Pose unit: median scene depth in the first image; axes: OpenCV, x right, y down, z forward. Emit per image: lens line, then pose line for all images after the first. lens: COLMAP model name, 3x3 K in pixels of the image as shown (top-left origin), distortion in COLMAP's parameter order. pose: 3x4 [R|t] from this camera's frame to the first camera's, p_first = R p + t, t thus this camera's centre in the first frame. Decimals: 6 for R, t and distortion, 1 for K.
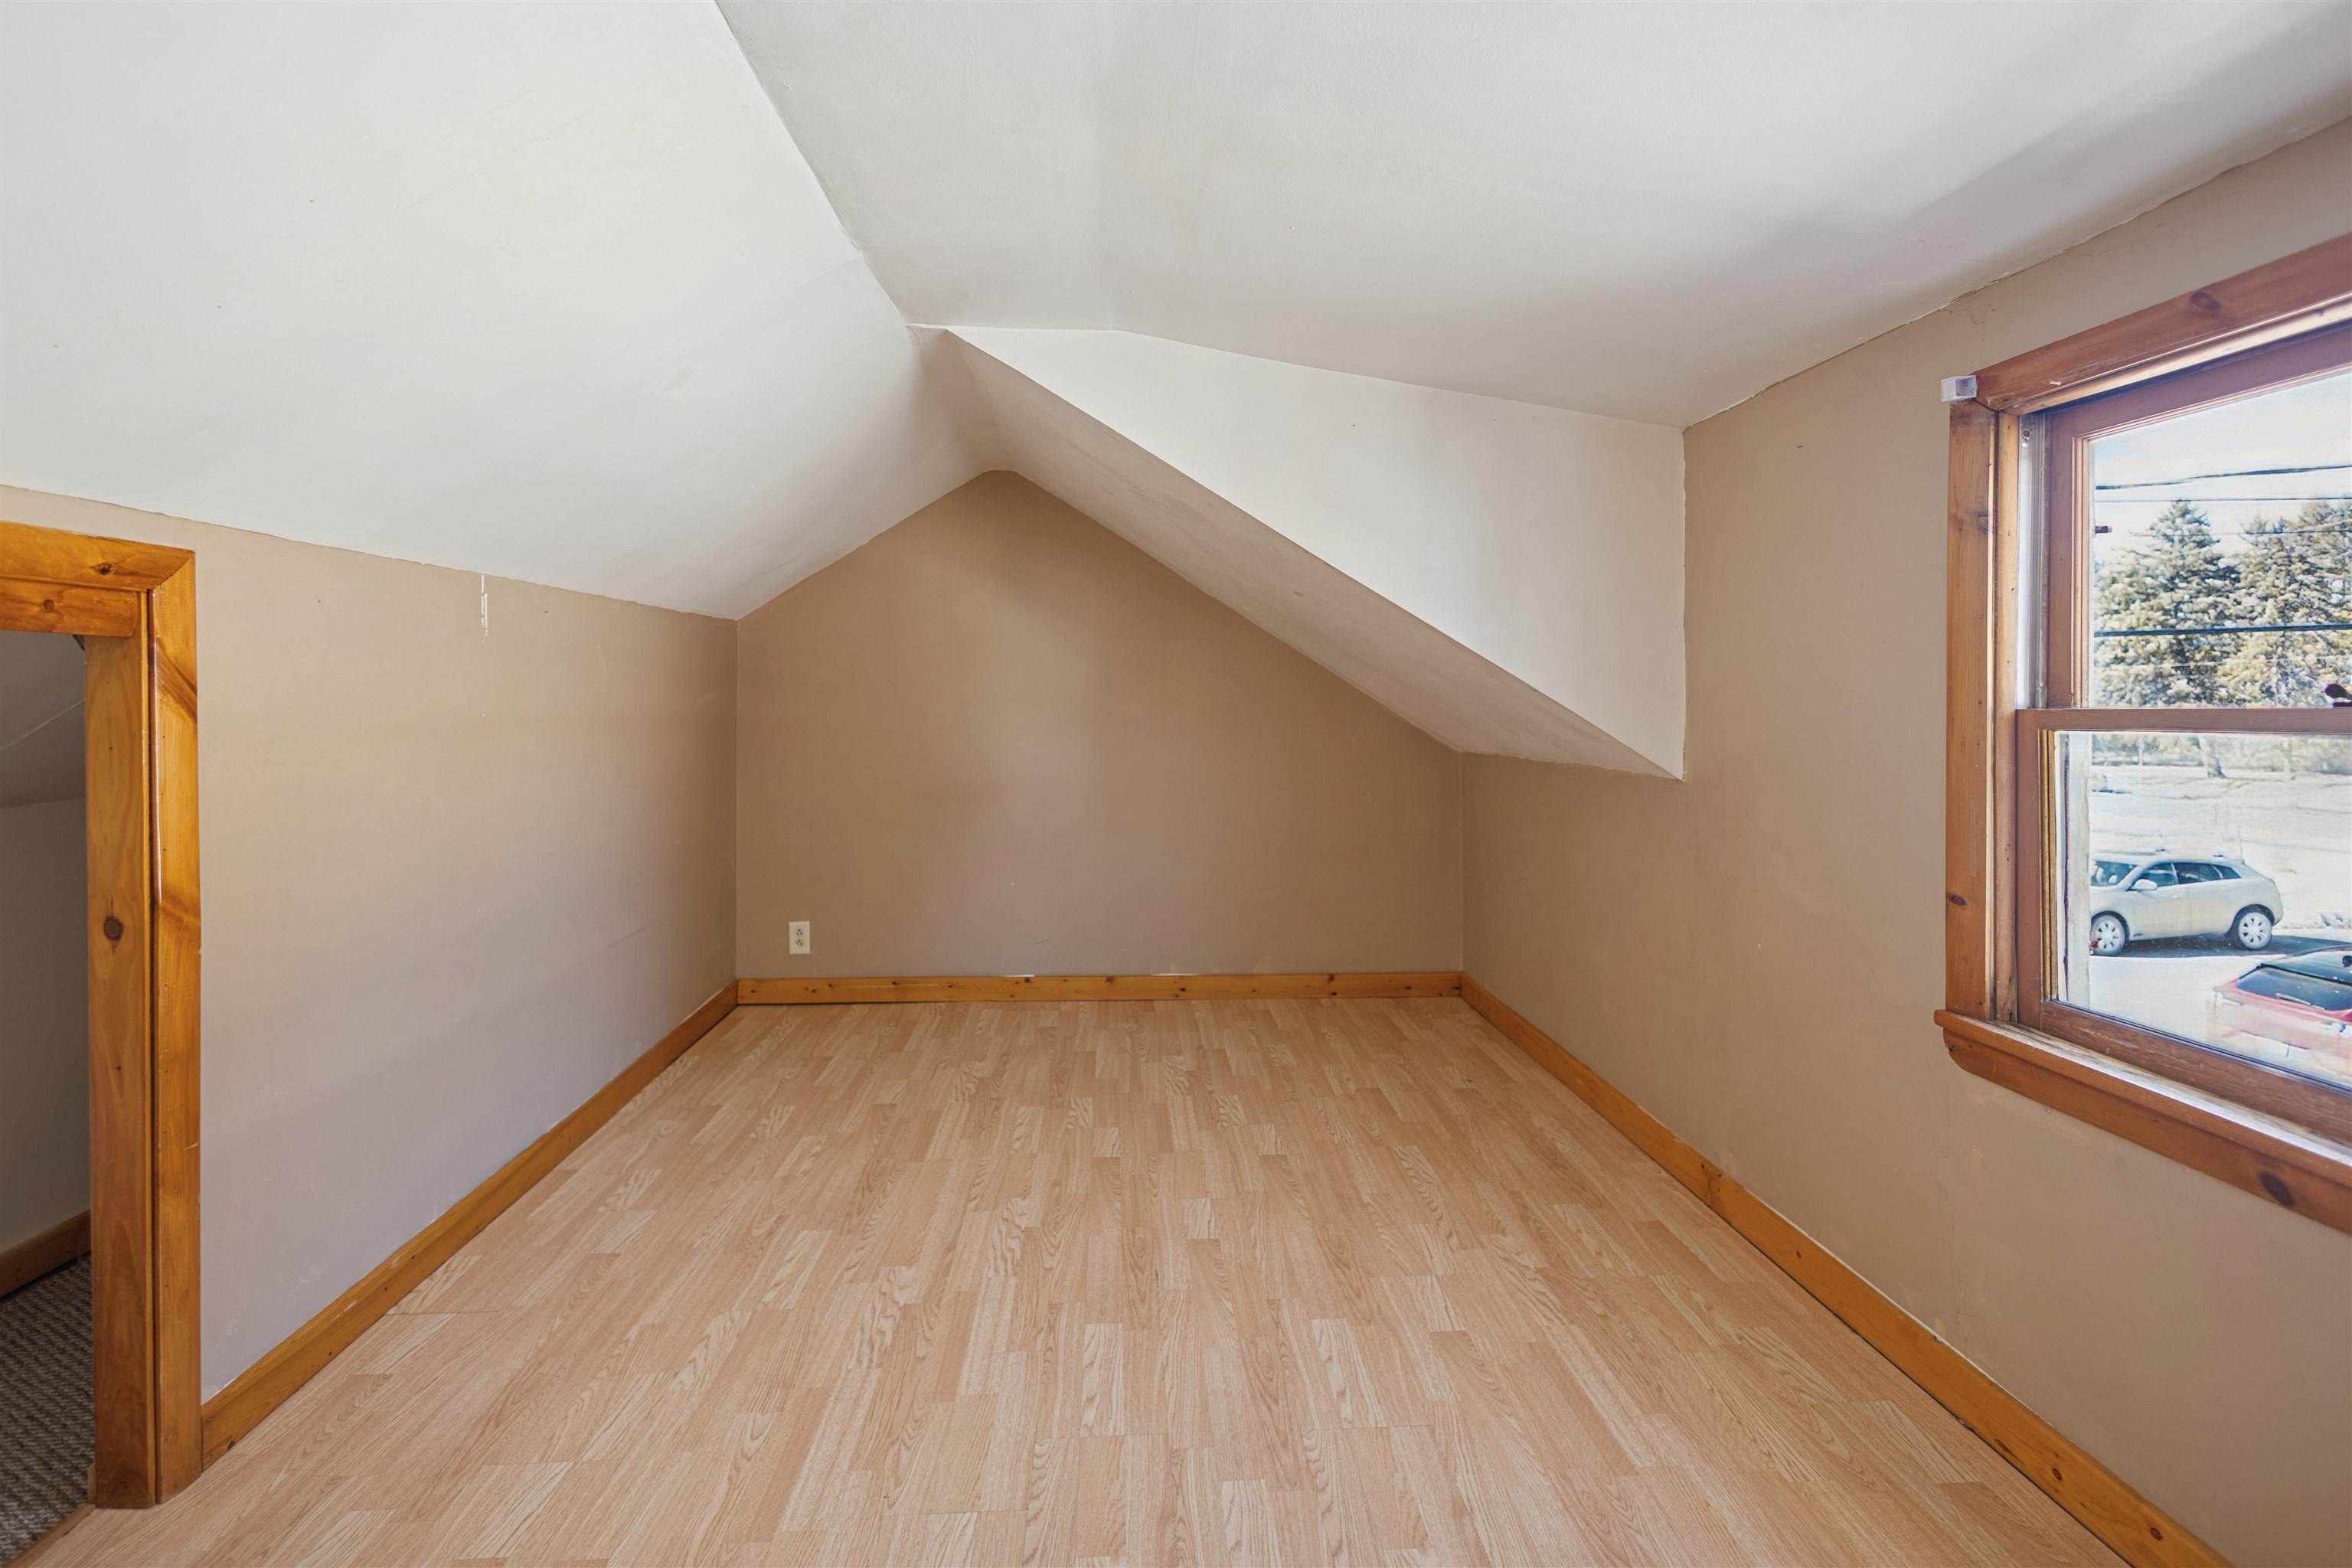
lens RADIAL K [[1114.1, 0, 1158.0], [0, 1114.1, 697.9], [0, 0, 1]] dist [0.004093, -0.000661]
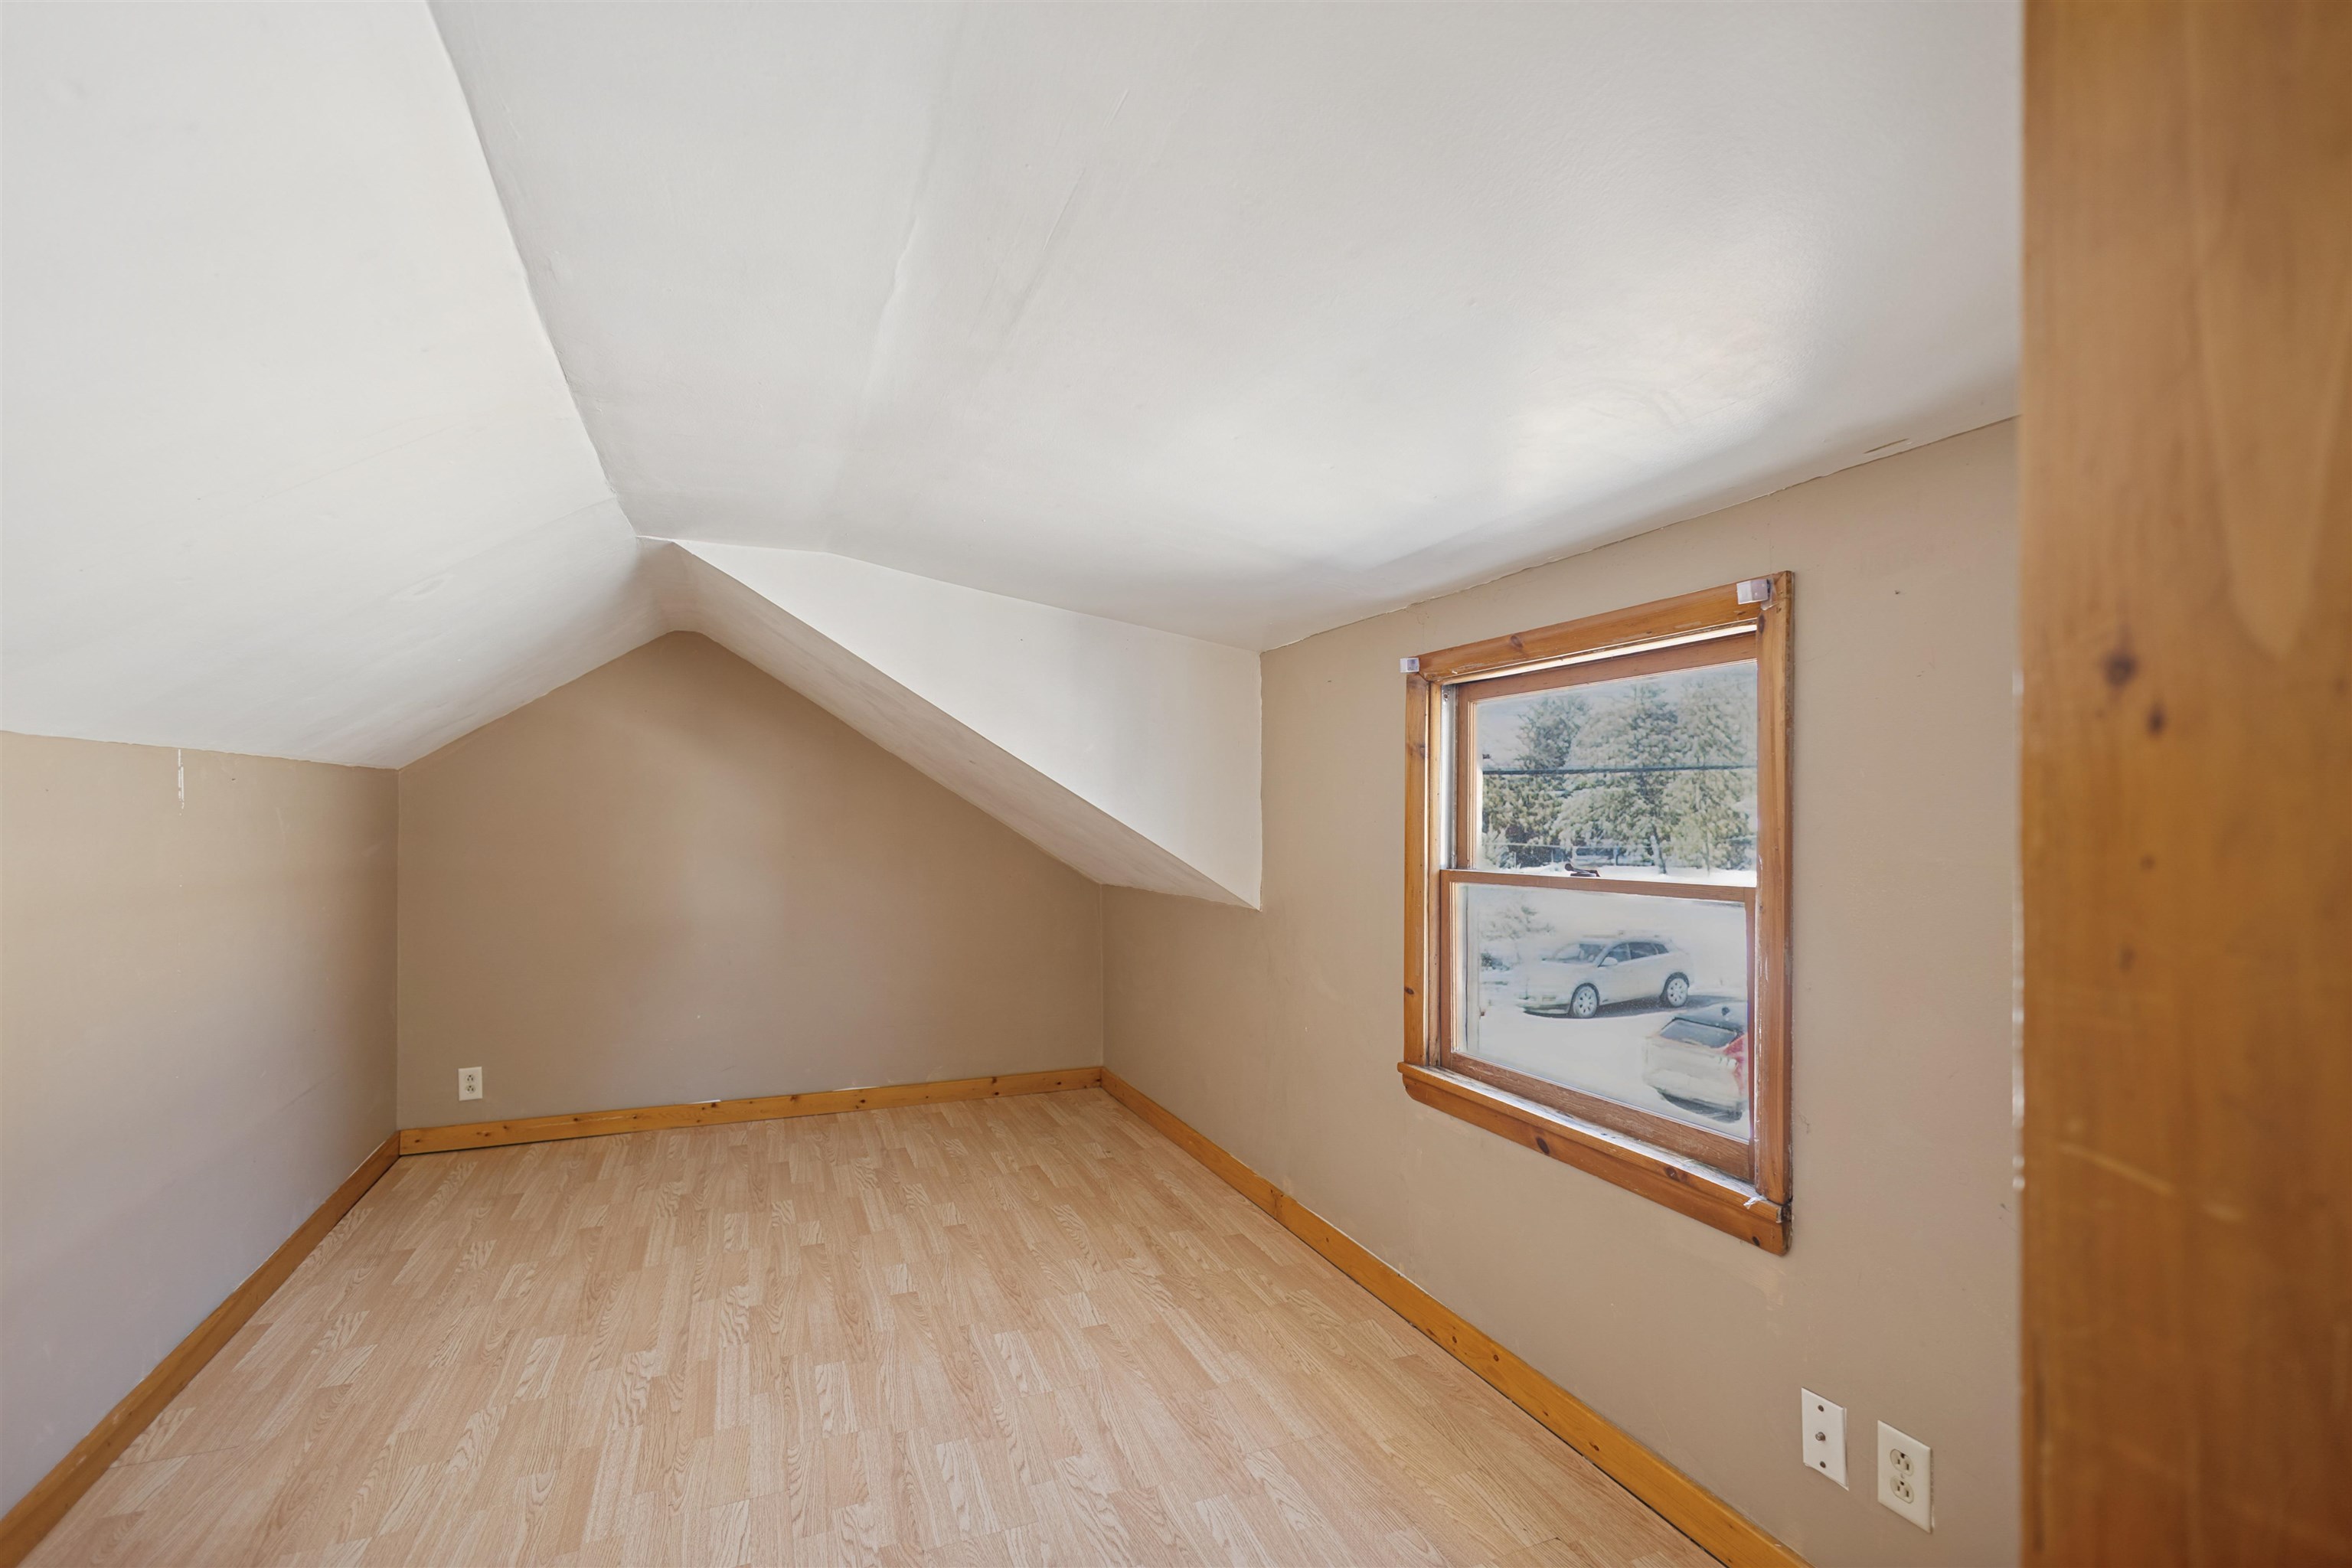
lens RADIAL K [[1098.9, 0, 1172.1], [0, 1098.9, 802.4], [0, 0, 1]] dist [0.002799, -0.000788]
pose [[0.945505, 0.001118, 0.325604, -0.090769], [0.001208, 0.999975, -0.006941, -0.065765], [-0.325604, 0.006956, 0.945481, -0.314764]]
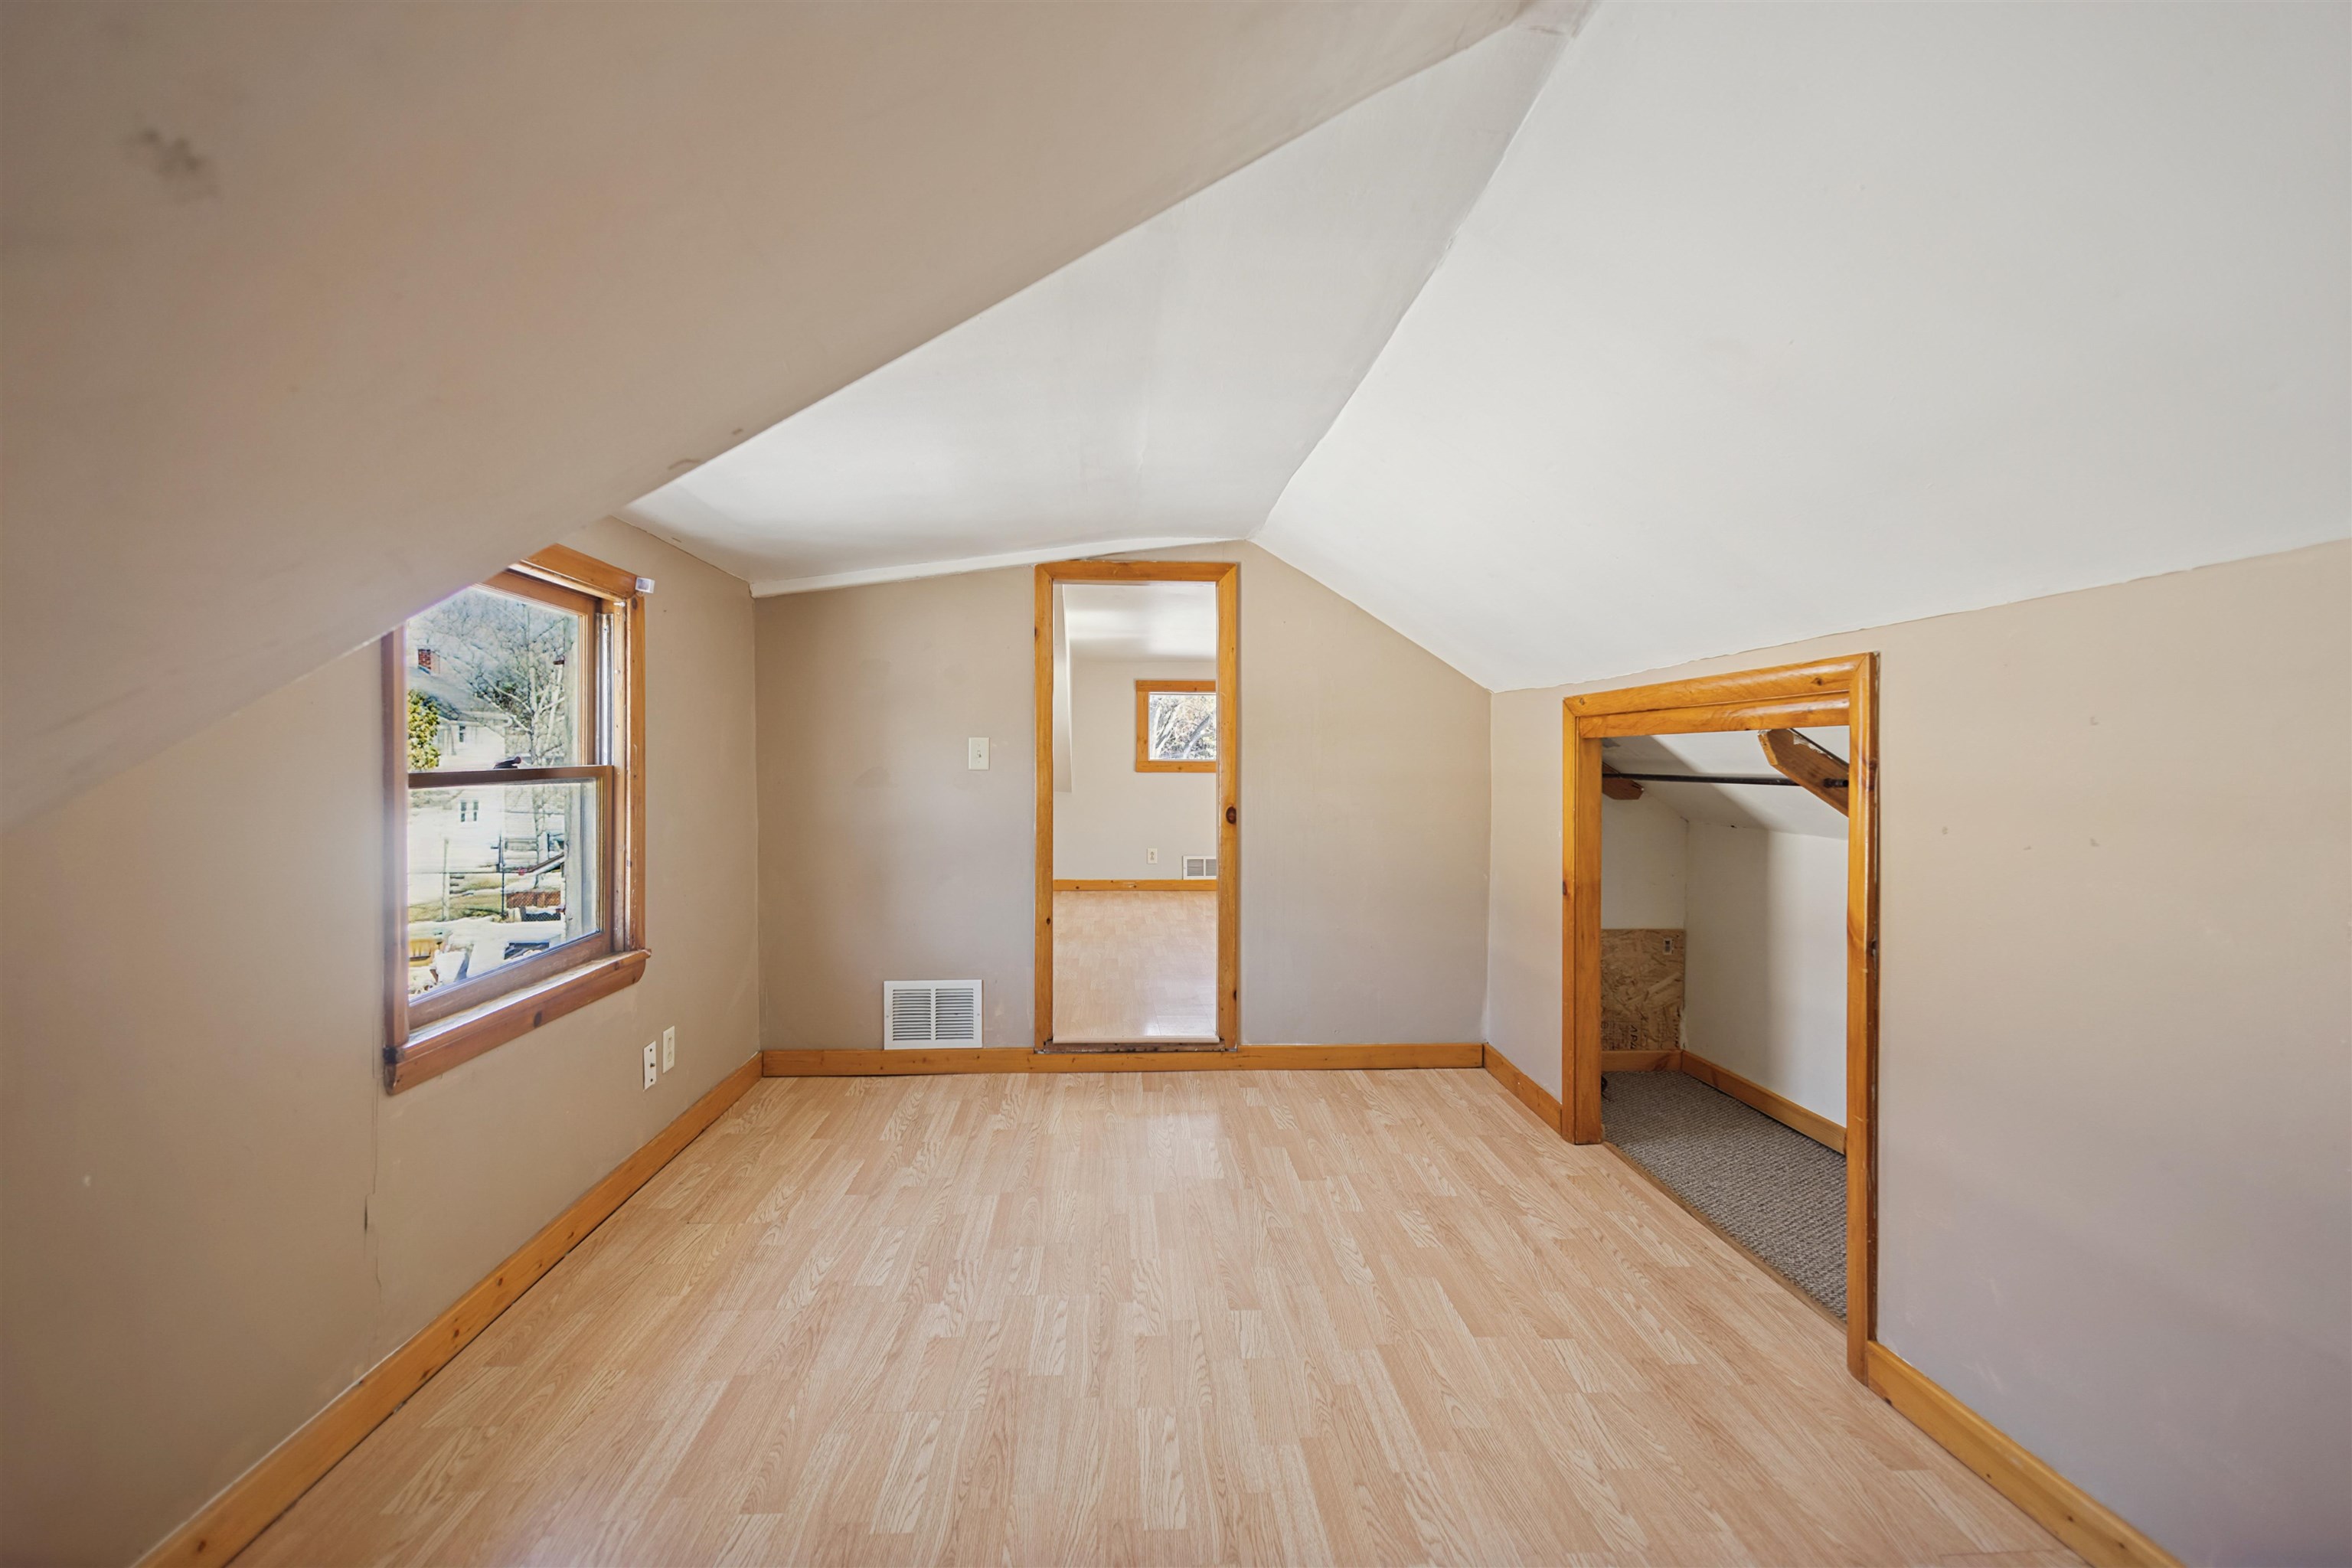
lens RADIAL K [[1022.6, 0, 1177.2], [0, 1022.6, 776.5], [0, 0, 1]] dist [0.000156, -0.000173]
pose [[-0.999670, -0.003028, -0.025501, -0.037253], [-0.003342, 0.999919, 0.012293, -0.006495], [0.025461, 0.012375, -0.999599, 1.801533]]
